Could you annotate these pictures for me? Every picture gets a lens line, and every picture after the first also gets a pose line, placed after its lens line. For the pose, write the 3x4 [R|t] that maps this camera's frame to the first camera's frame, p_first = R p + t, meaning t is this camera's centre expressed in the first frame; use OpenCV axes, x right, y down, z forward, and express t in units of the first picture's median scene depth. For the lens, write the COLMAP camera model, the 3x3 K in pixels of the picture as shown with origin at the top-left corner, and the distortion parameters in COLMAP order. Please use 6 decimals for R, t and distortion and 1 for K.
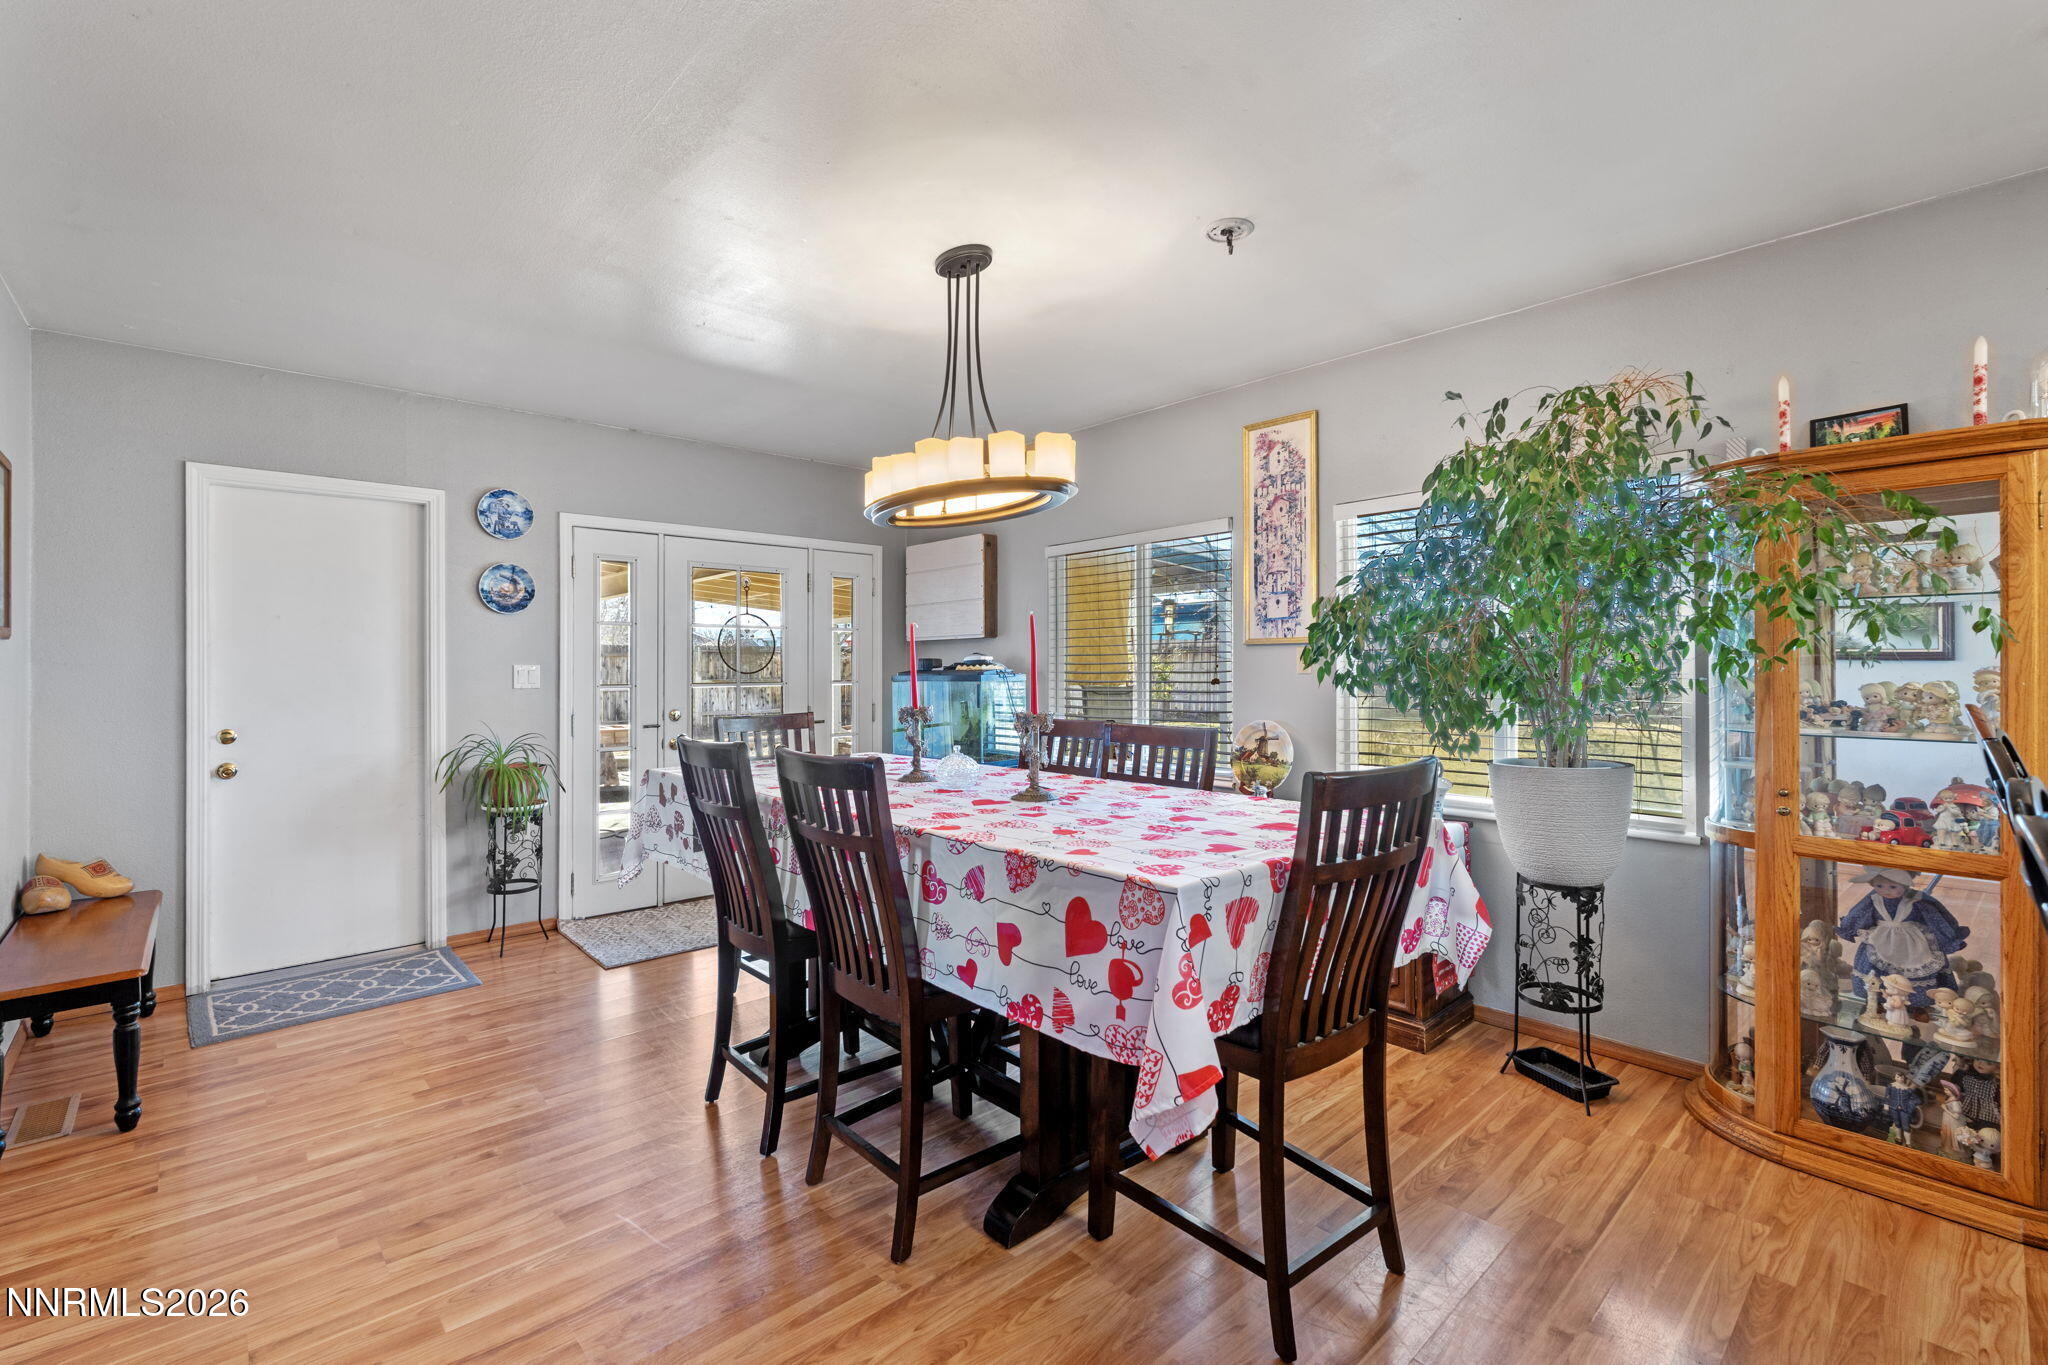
lens RADIAL K [[912.0, 0, 1039.7], [0, 912.0, 664.2], [0, 0, 1]] dist [-0.001840, 0.000304]
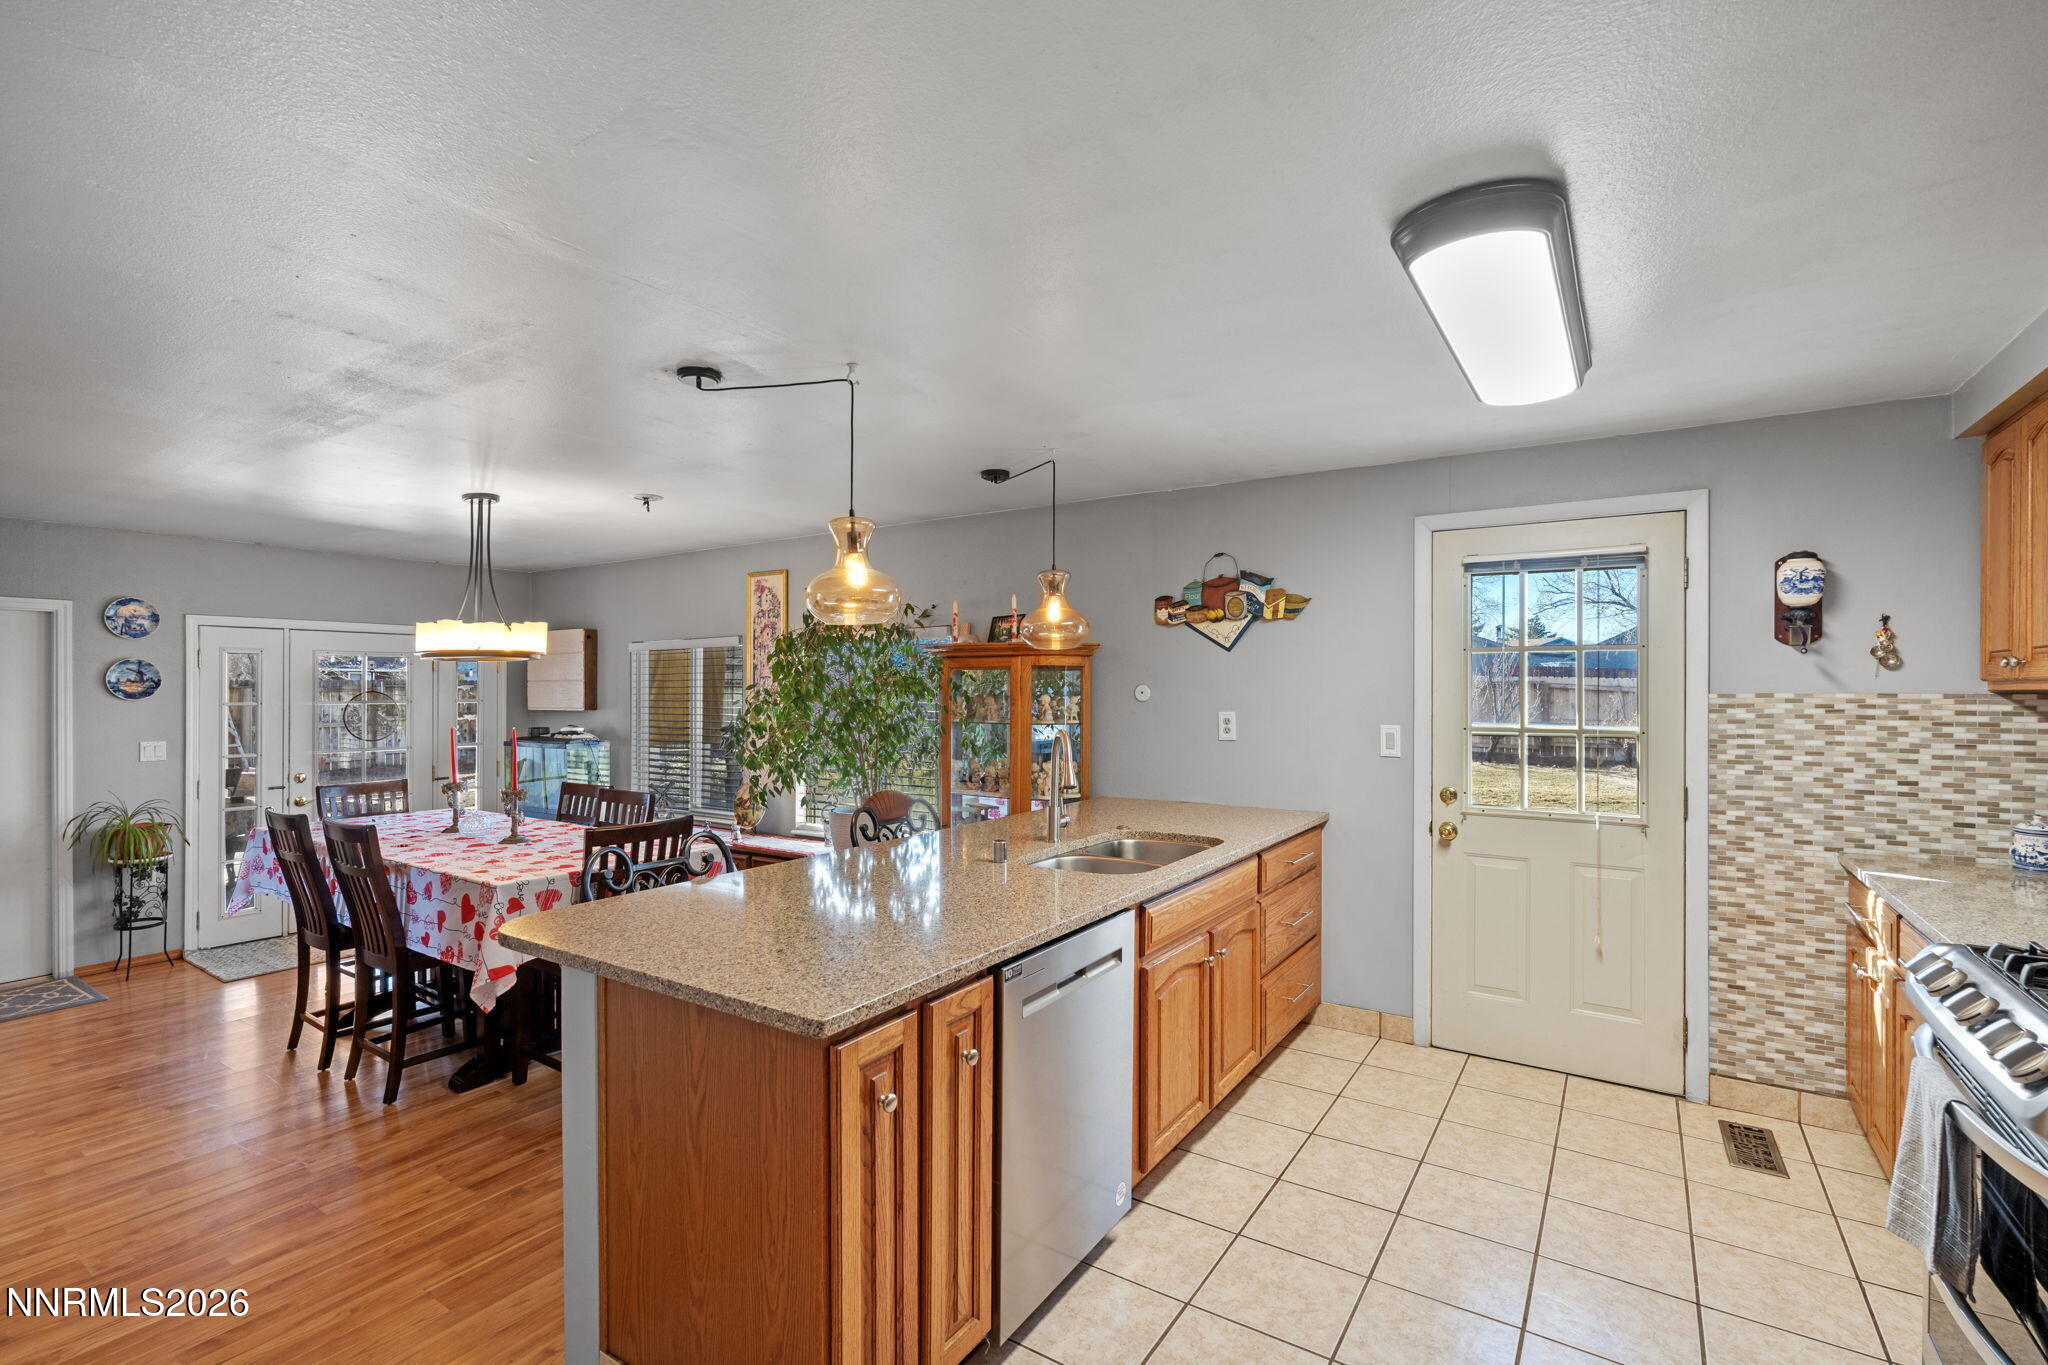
lens RADIAL K [[912.0, 0, 1025.7], [0, 912.0, 687.4], [0, 0, 1]] dist [-0.001840, 0.000304]
pose [[0.971266, 0.001617, 0.237992, 0.385148], [-0.002017, 0.999997, 0.001436, -0.104716], [-0.237989, -0.001874, 0.971266, -0.631520]]
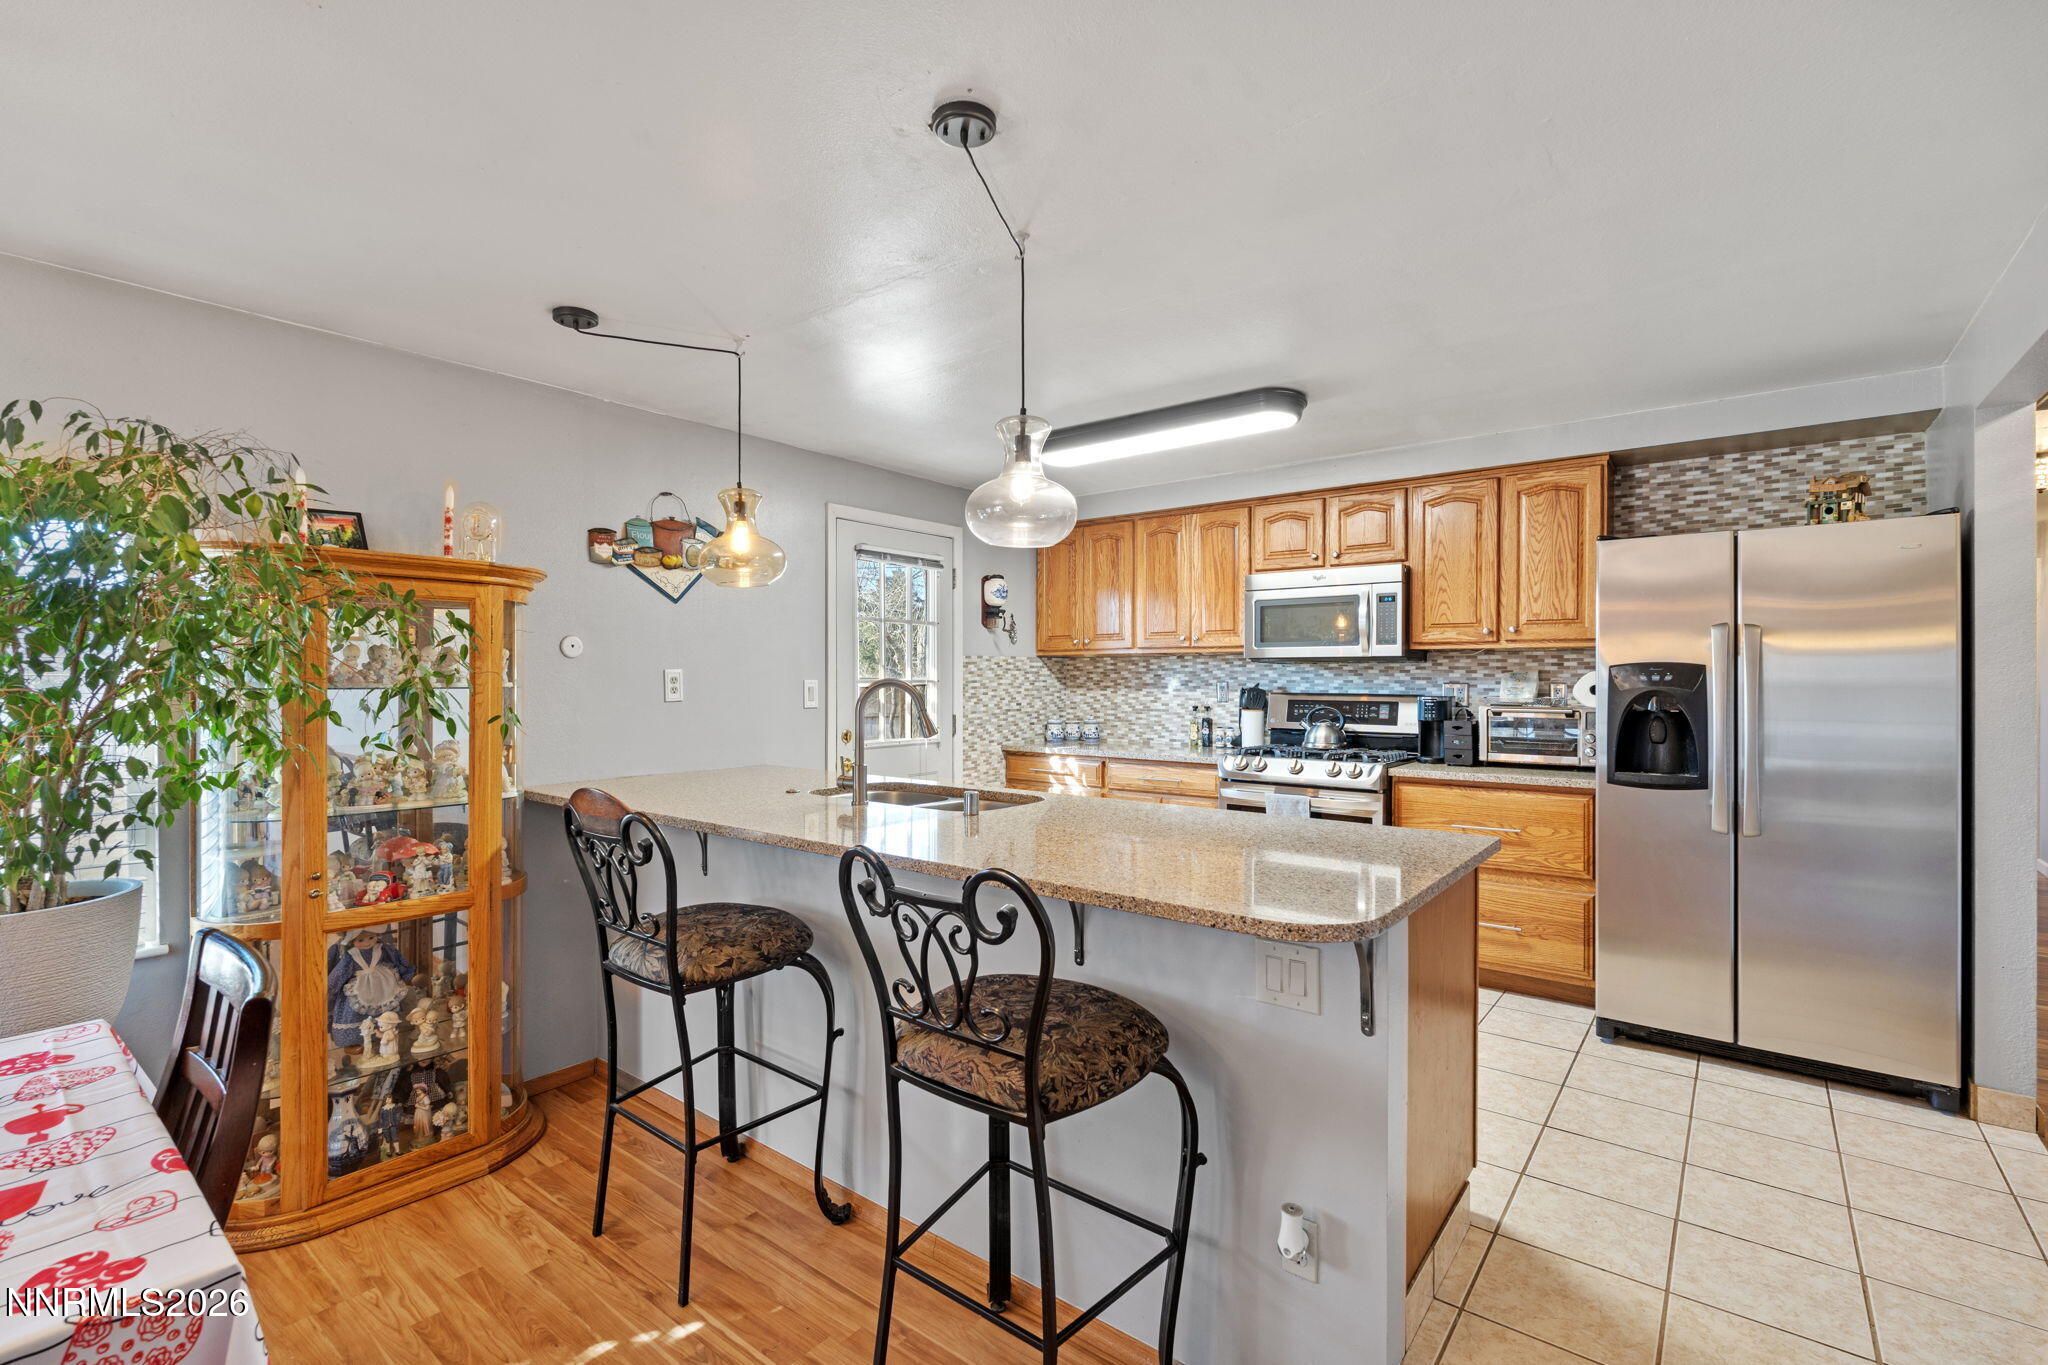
lens RADIAL K [[912.0, 0, 1007.7], [0, 912.0, 676.4], [0, 0, 1]] dist [-0.001840, 0.000304]
pose [[-0.143766, 0.002226, 0.989609, -0.226093], [-0.002457, 0.999994, -0.002606, -0.059907], [-0.989609, -0.002806, -0.143759, 0.269415]]
